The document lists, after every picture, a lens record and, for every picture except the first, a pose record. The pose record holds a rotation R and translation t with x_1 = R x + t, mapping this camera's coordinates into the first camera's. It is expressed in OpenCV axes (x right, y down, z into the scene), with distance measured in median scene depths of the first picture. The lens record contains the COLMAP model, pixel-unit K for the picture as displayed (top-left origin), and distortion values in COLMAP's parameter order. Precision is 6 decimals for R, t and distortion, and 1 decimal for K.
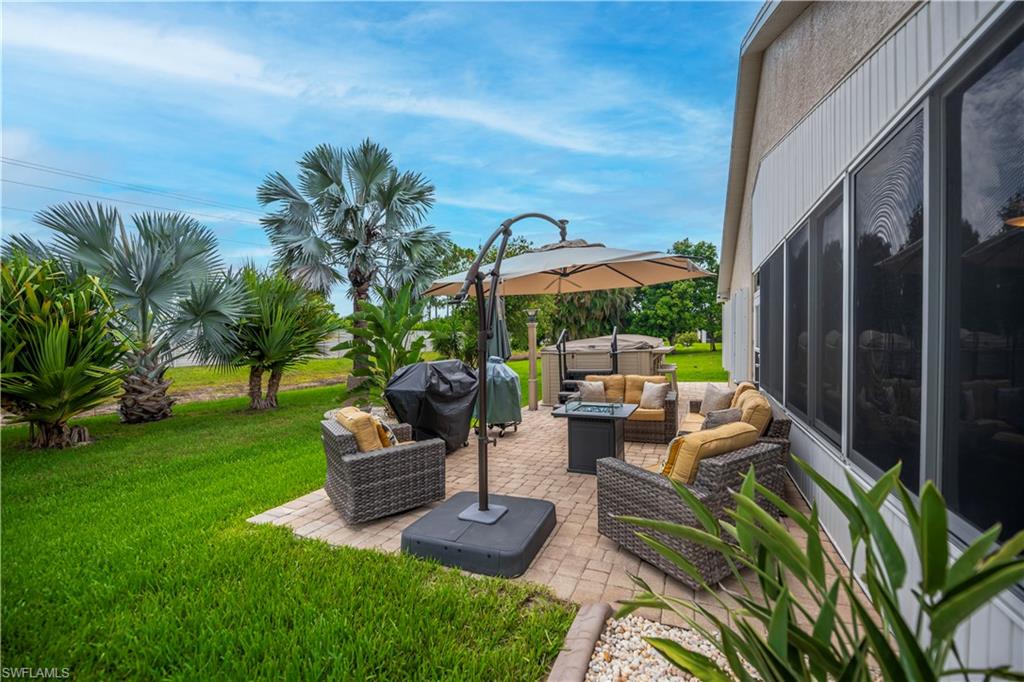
lens RADIAL K [[410.1, 0, 521.7], [0, 410.1, 333.1], [0, 0, 1]] dist [-0.016877, -0.000137]
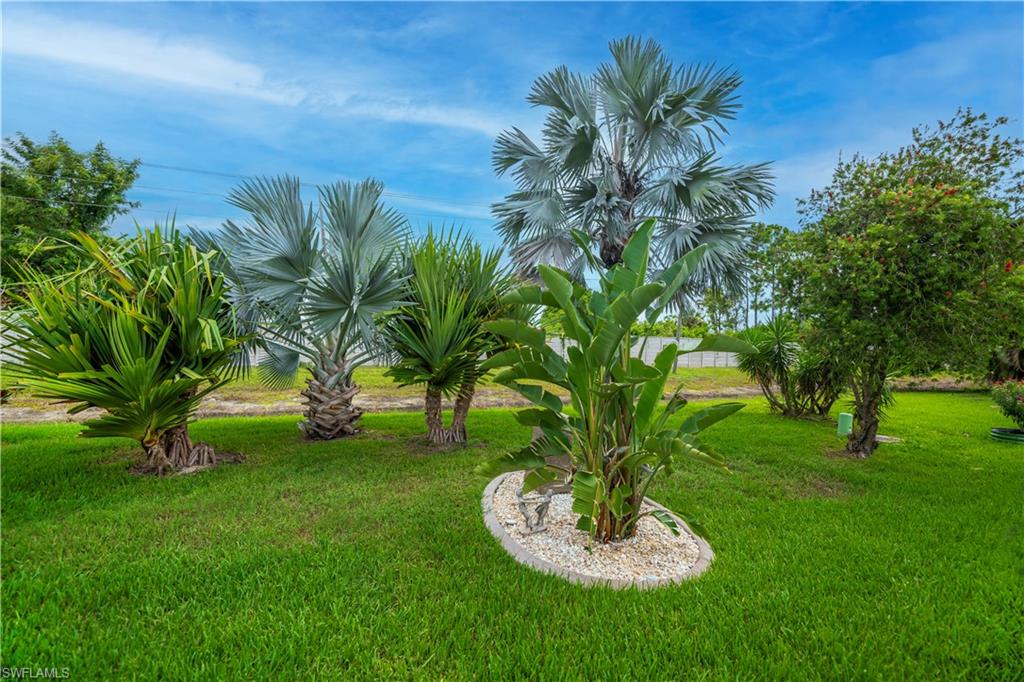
lens RADIAL K [[410.1, 0, 521.7], [0, 410.1, 333.1], [0, 0, 1]] dist [-0.016877, -0.000137]
pose [[0.741075, 0.013239, -0.671292, -0.062634], [-0.029640, 0.999476, -0.013011, 0.005119], [0.670768, 0.029539, 0.741079, 0.434654]]
